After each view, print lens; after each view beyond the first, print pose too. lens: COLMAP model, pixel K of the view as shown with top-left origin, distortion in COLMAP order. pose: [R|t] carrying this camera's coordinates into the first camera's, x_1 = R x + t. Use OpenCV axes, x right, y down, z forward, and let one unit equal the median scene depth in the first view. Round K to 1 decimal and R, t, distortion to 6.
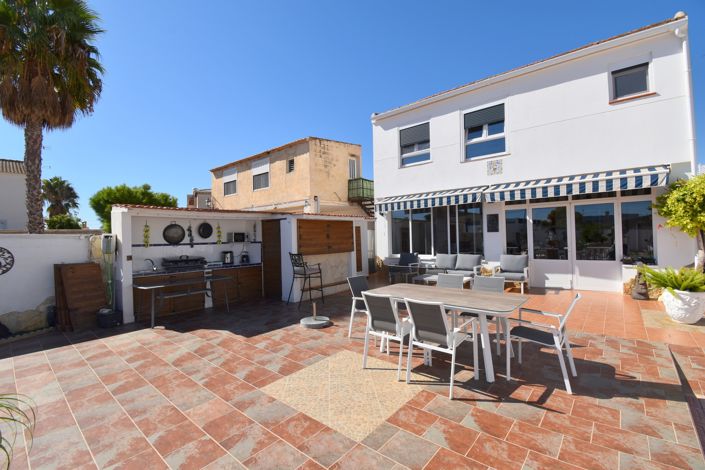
lens RADIAL K [[310.6, 0, 350.2], [0, 310.6, 232.7], [0, 0, 1]] dist [0.007671, -0.016577]
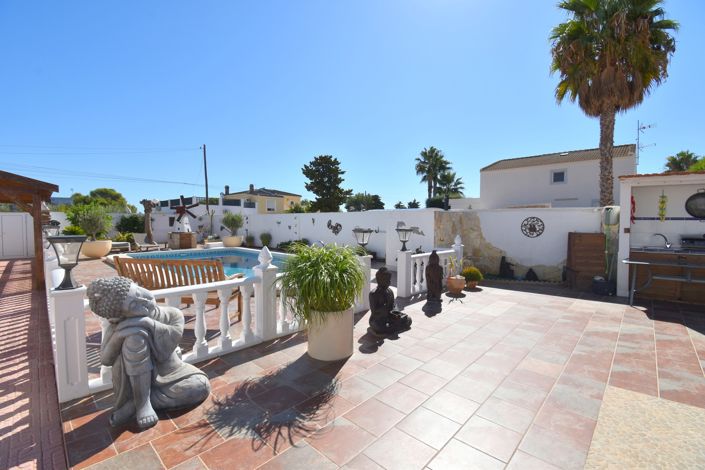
lens RADIAL K [[310.6, 0, 355.9], [0, 310.6, 232.8], [0, 0, 1]] dist [0.007671, -0.016577]
pose [[-0.037392, 0.057683, -0.997634, 0.227541], [0.010701, 0.998298, 0.057320, 0.019692], [0.999243, -0.008532, -0.037946, 0.158522]]
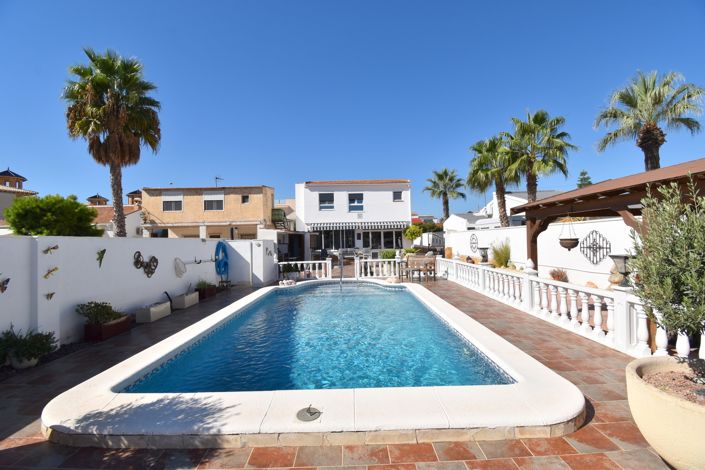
lens RADIAL K [[310.6, 0, 353.4], [0, 310.6, 233.4], [0, 0, 1]] dist [0.007671, -0.016577]
pose [[0.747456, 0.018096, 0.664064, -1.623139], [-0.000961, 0.999657, -0.026159, 0.015796], [-0.664310, 0.018915, 0.747218, -1.160969]]
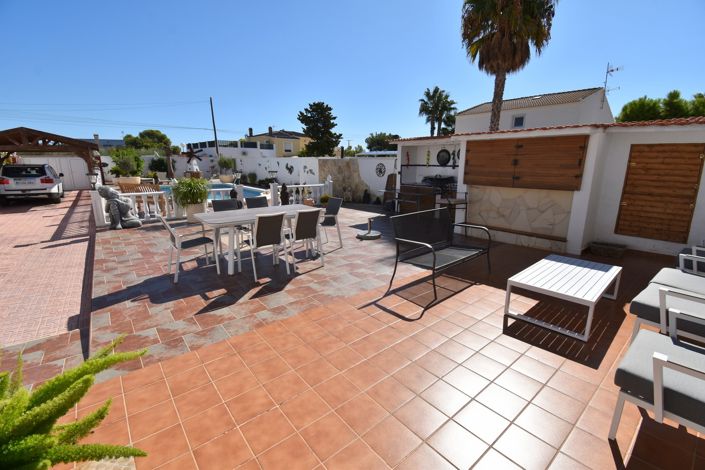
lens RADIAL K [[310.6, 0, 356.4], [0, 310.6, 235.4], [0, 0, 1]] dist [0.007671, -0.016577]
pose [[-0.163460, 0.250075, -0.954329, 0.778680], [0.010014, 0.967710, 0.251866, -0.010572], [0.986499, 0.031614, -0.160687, 0.851077]]
